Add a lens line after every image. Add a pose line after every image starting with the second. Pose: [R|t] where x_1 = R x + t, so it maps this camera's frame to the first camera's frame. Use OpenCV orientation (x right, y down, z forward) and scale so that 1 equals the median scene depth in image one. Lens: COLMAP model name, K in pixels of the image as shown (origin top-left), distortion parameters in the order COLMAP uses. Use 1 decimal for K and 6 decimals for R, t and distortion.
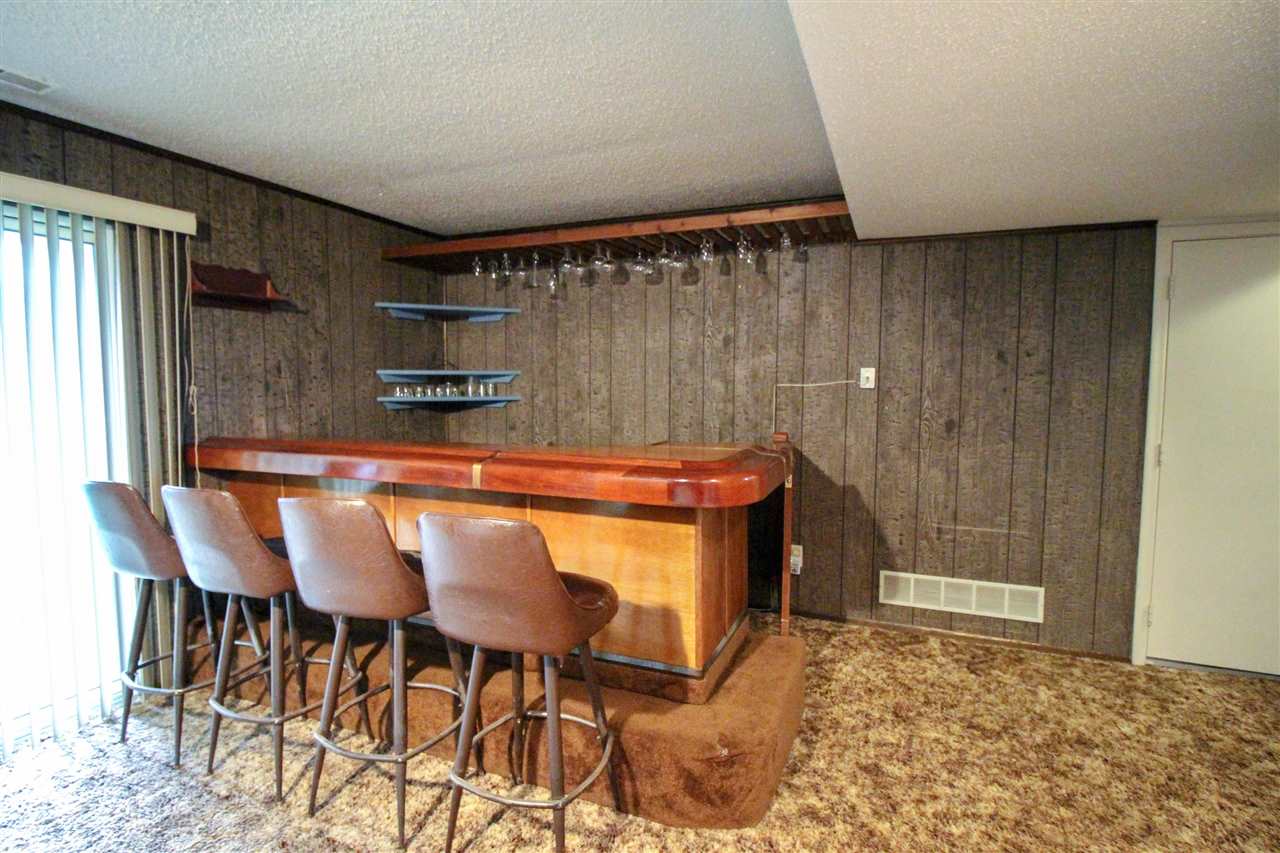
lens RADIAL K [[659.3, 0, 640.0], [0, 659.3, 426.5], [0, 0, 1]] dist [0.001751, -0.000752]
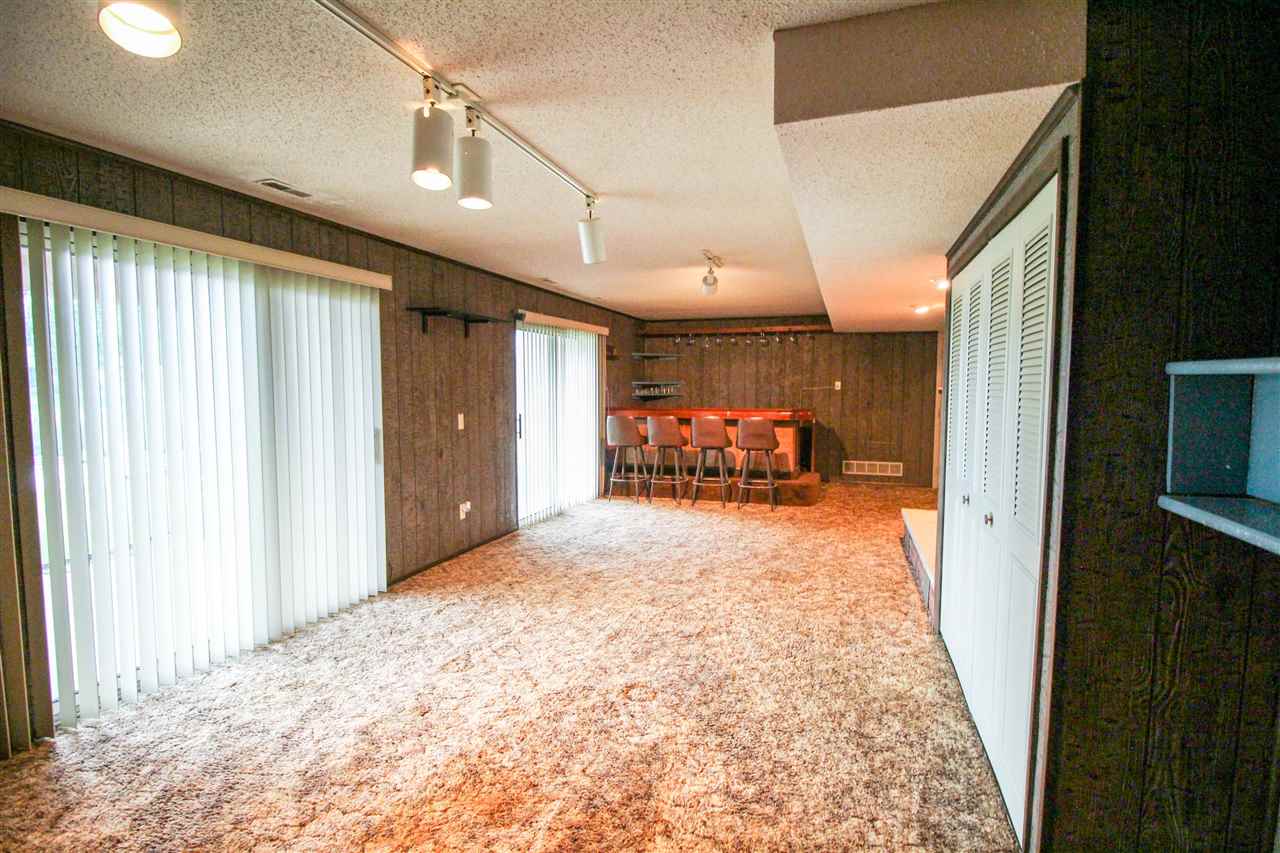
lens RADIAL K [[605.4, 0, 646.0], [0, 605.4, 424.3], [0, 0, 1]] dist [0.000855, -0.013584]
pose [[0.998601, -0.001117, 0.052871, -0.515145], [0.001601, 0.999957, -0.009109, 0.095095], [-0.052859, 0.009181, 0.998560, -1.287160]]
